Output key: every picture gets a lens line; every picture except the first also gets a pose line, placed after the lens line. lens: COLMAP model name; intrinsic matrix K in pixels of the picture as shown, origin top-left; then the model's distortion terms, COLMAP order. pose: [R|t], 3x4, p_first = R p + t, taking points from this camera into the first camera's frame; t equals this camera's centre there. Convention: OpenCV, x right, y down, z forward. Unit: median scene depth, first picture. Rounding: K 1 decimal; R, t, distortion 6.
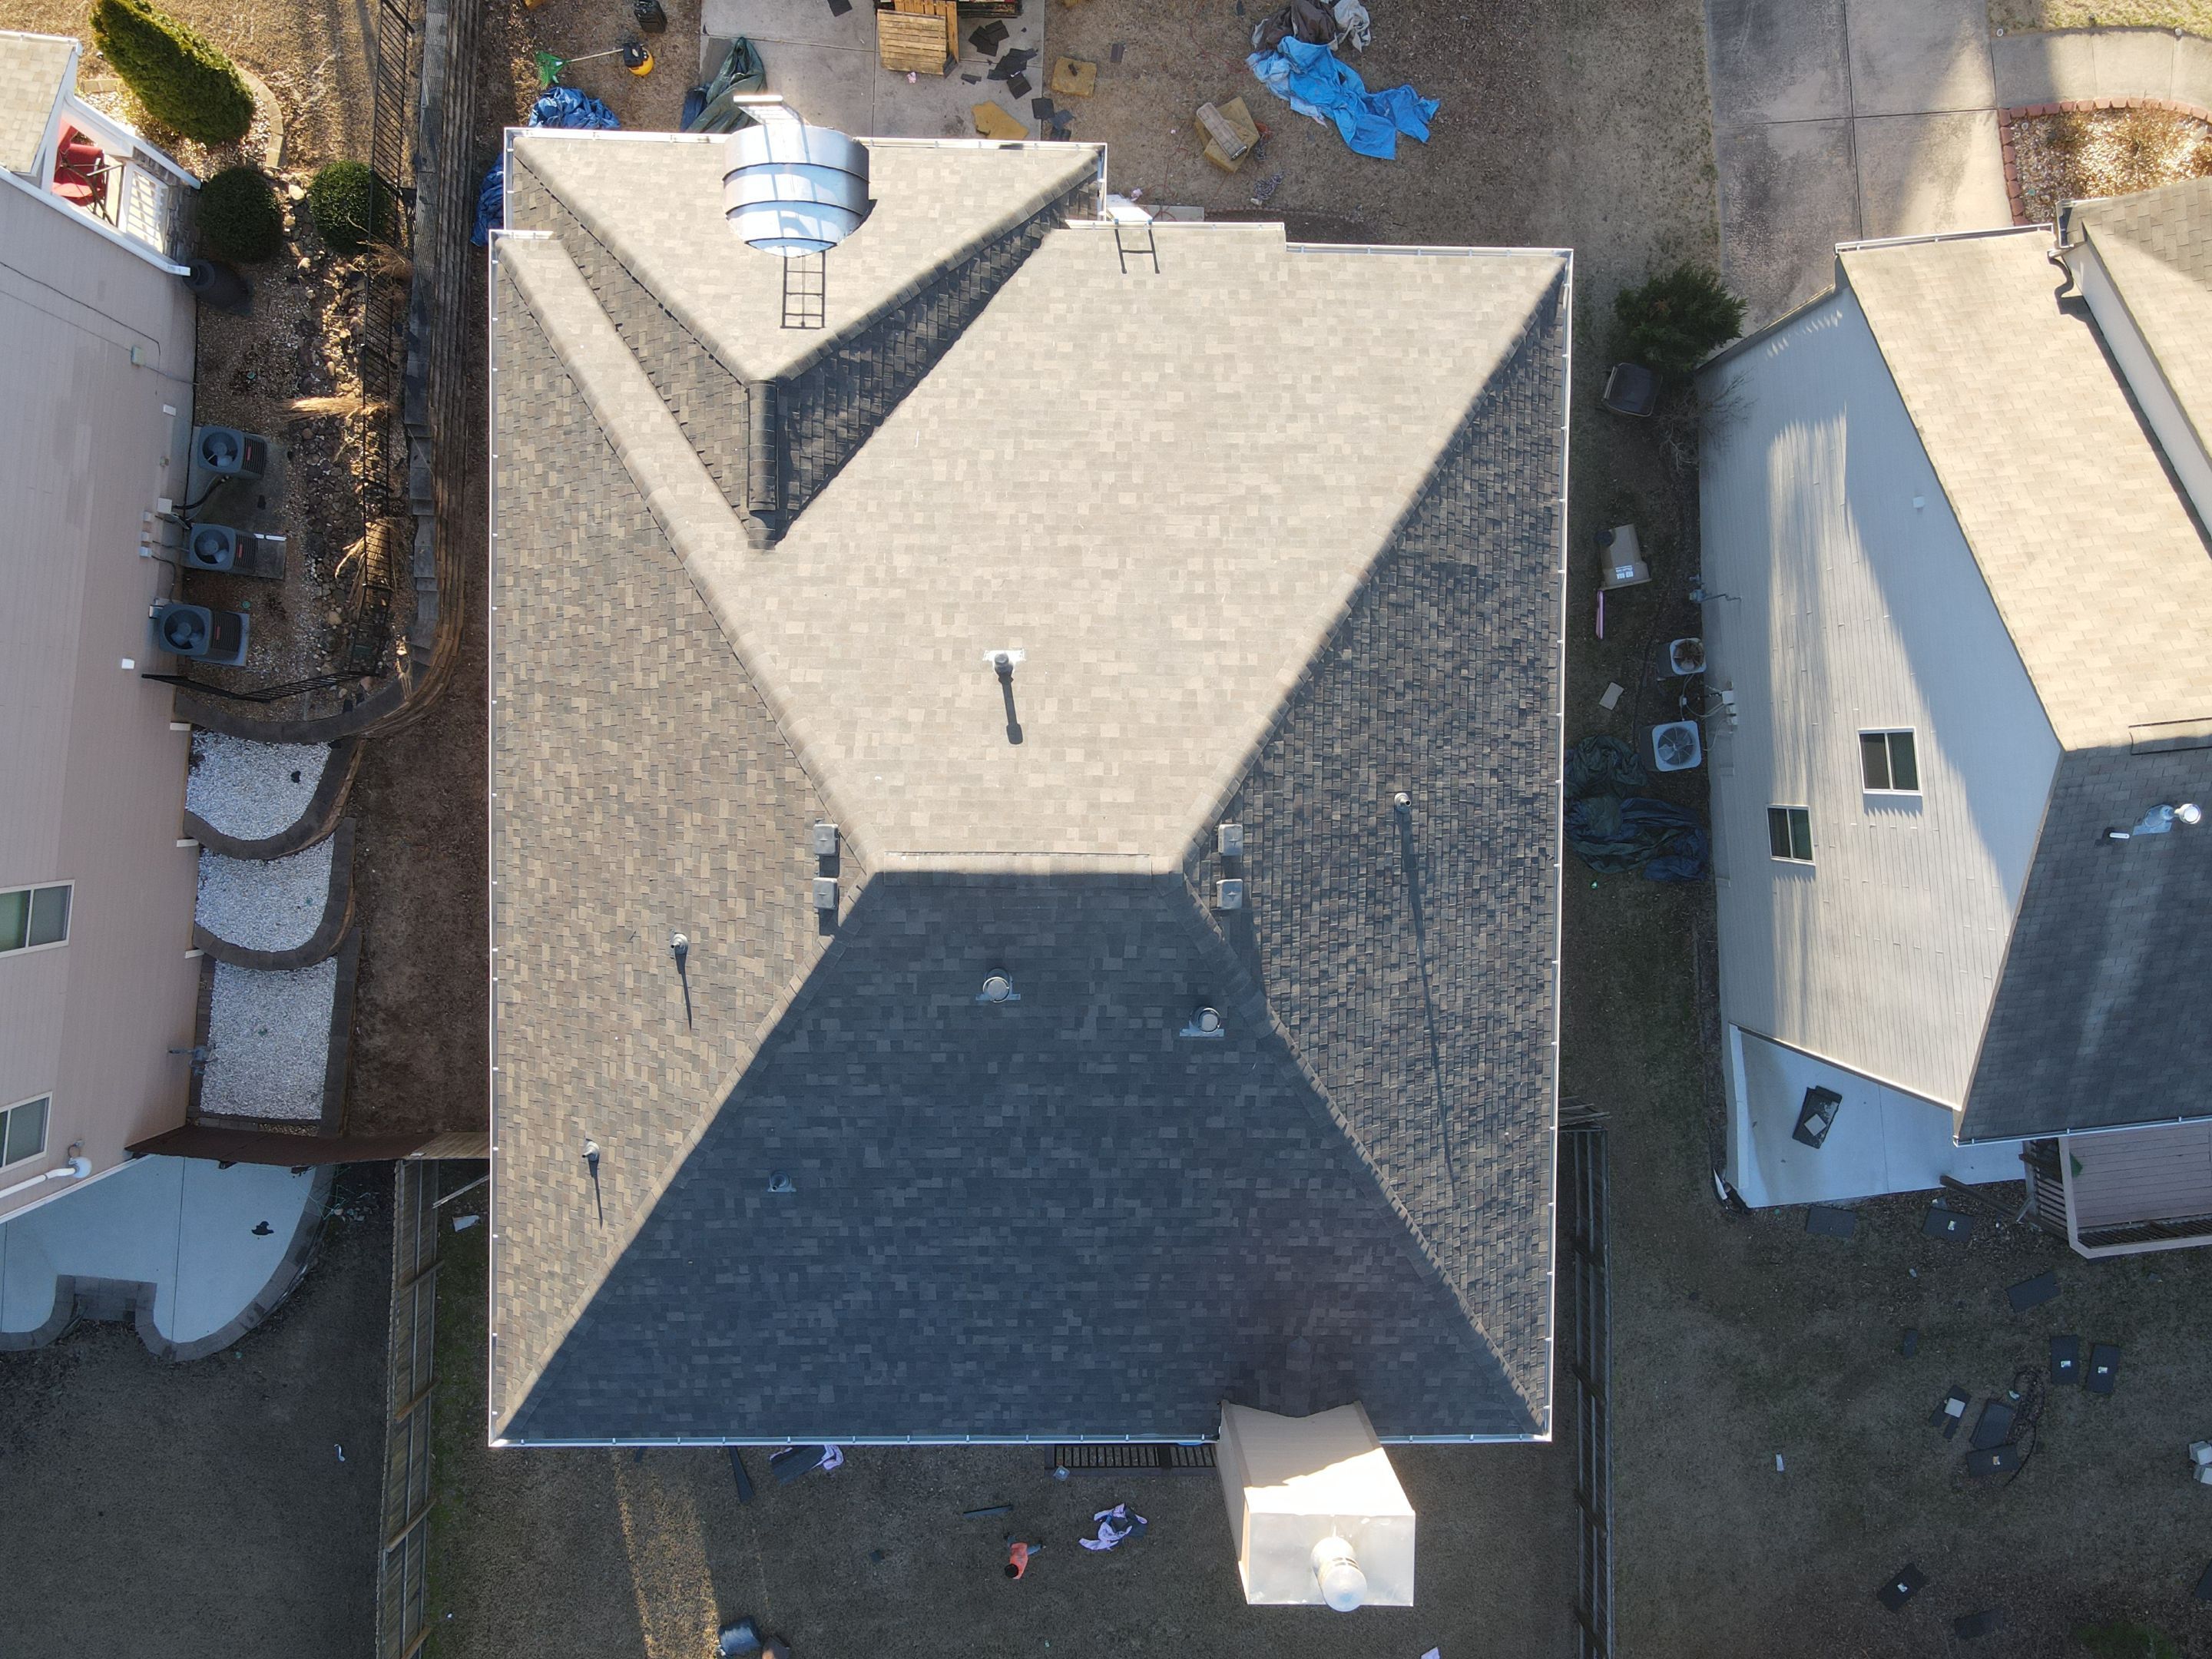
lens RADIAL K [[1628.7, 0, 1111.6], [0, 1628.7, 830.2], [0, 0, 1]] dist [-0.025659, 0.052513]
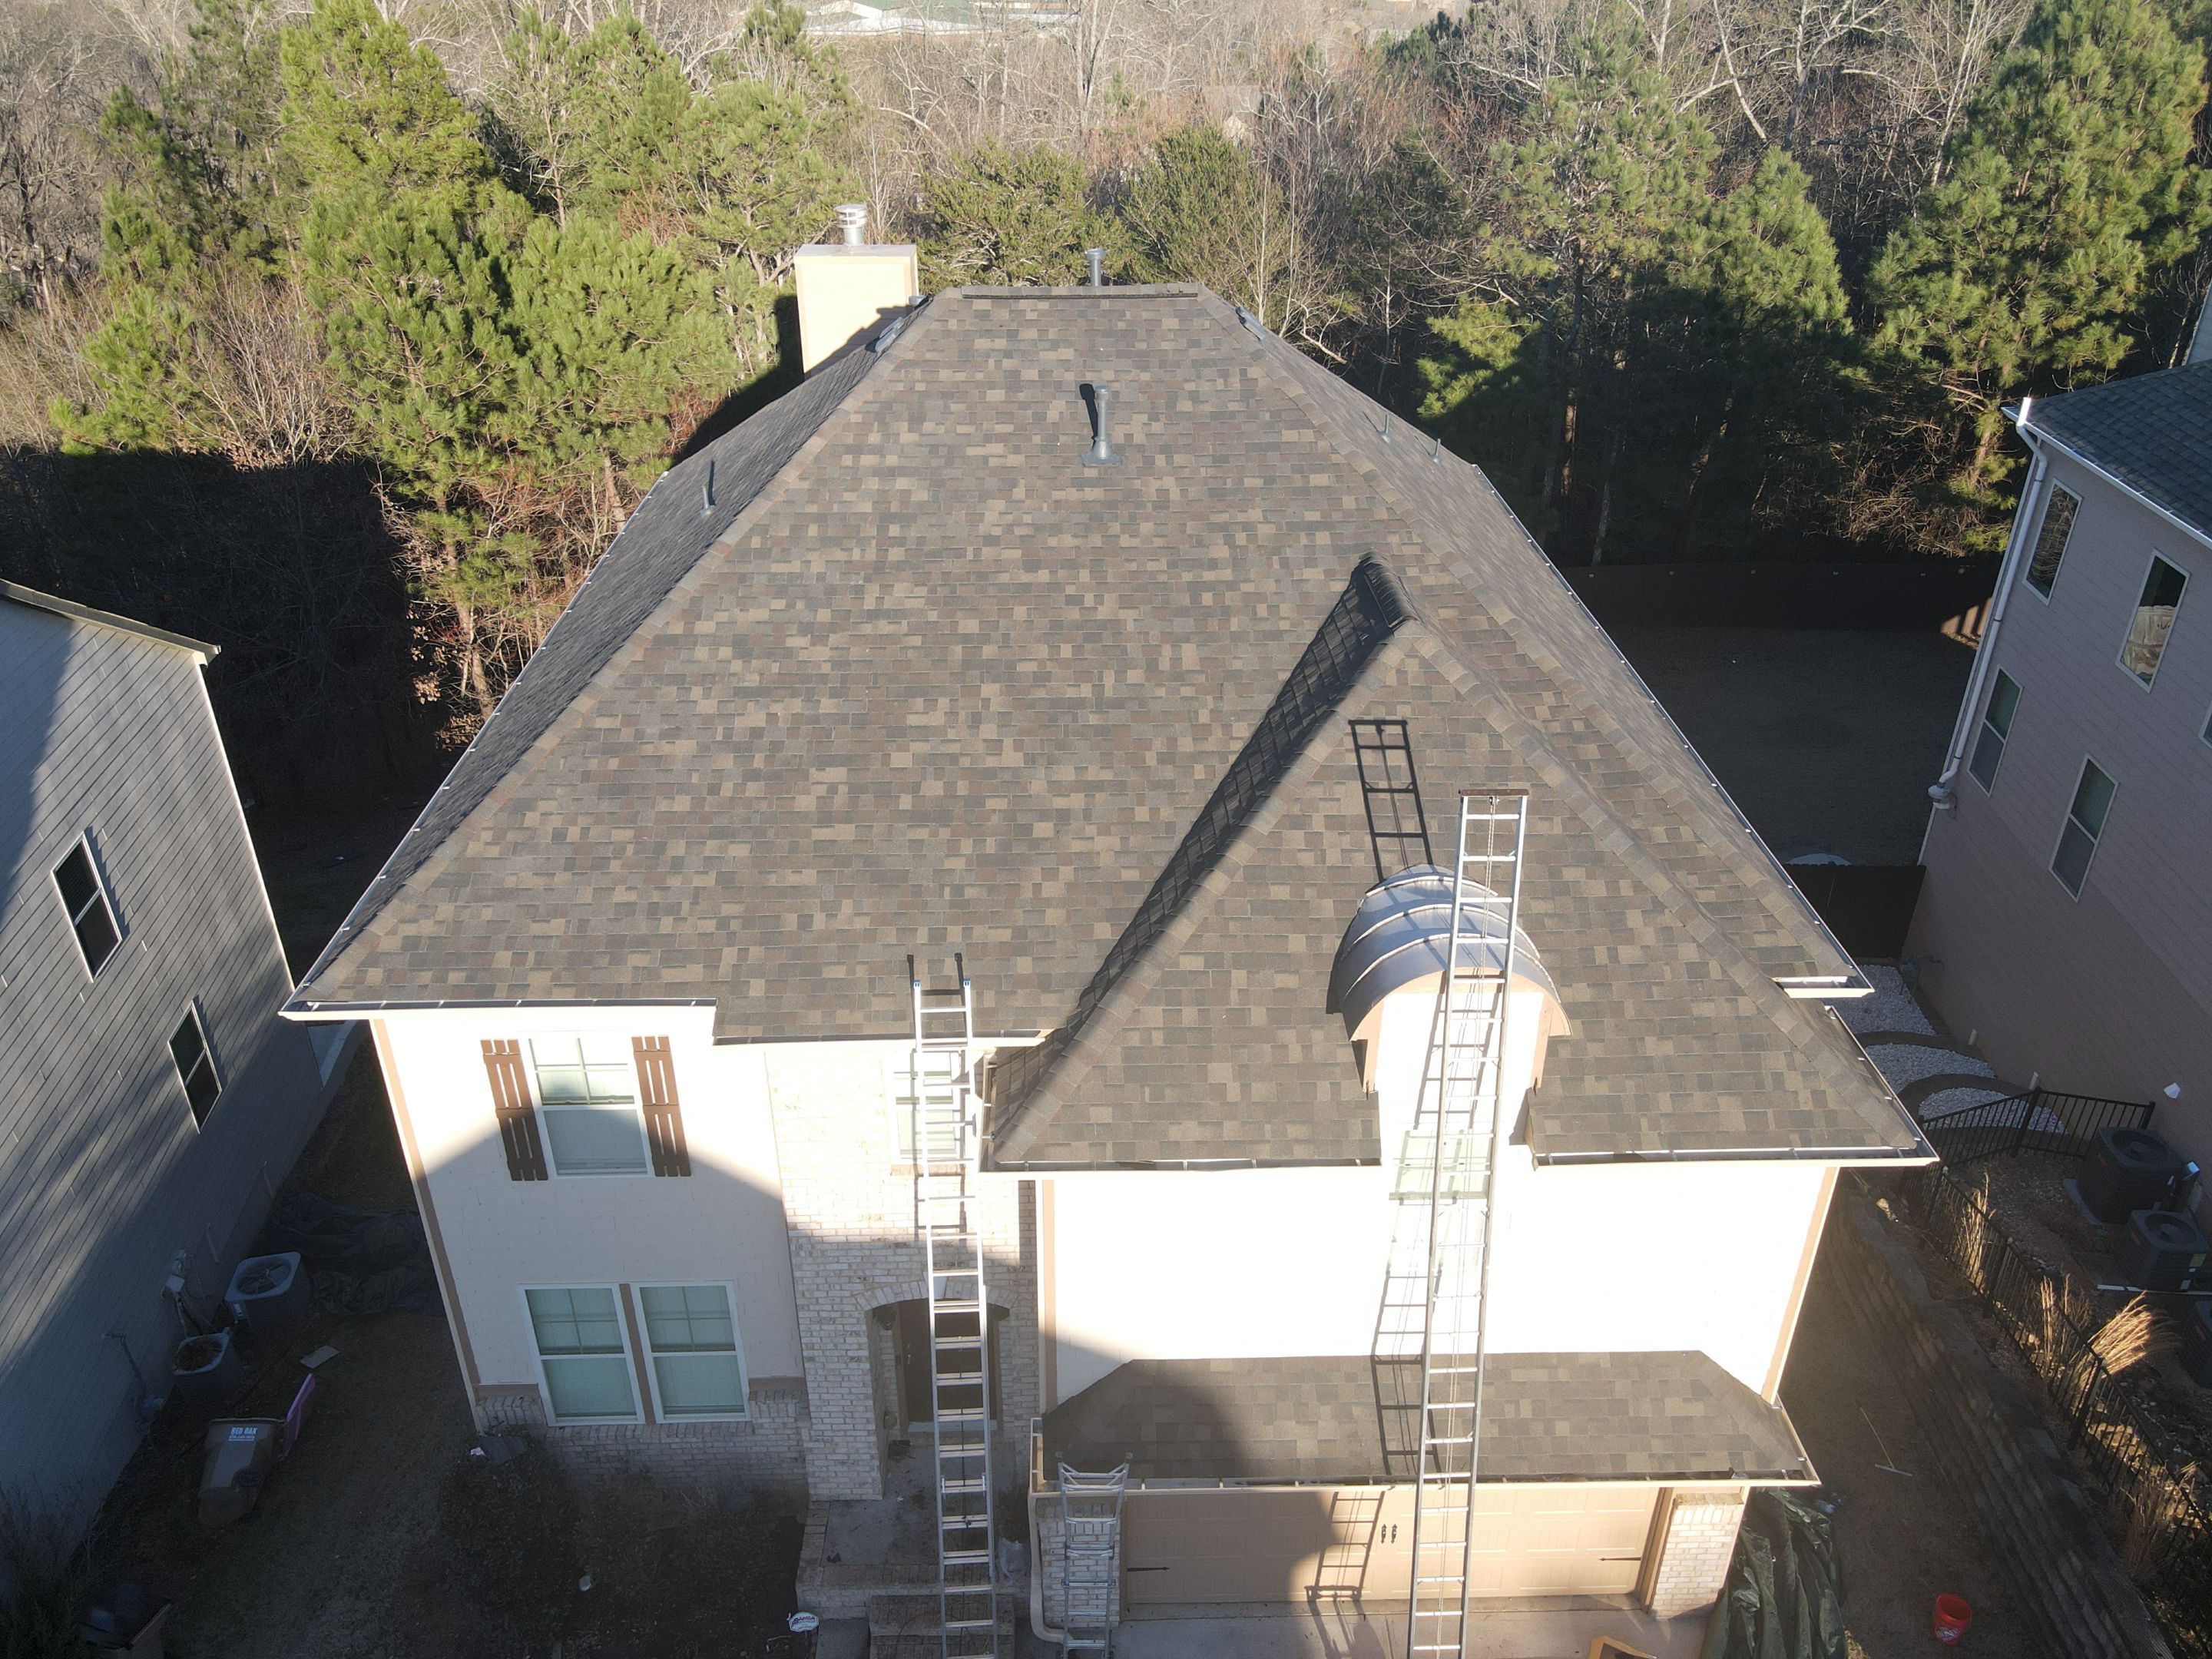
lens RADIAL K [[1650.0, 0, 1102.5], [0, 1650.0, 820.3], [0, 0, 1]] dist [-0.022894, 0.032586]
pose [[-0.998731, -0.013486, -0.048527, -0.019943], [-0.034324, -0.522865, 0.851724, -0.997630], [-0.036859, 0.852309, 0.521738, 0.628344]]
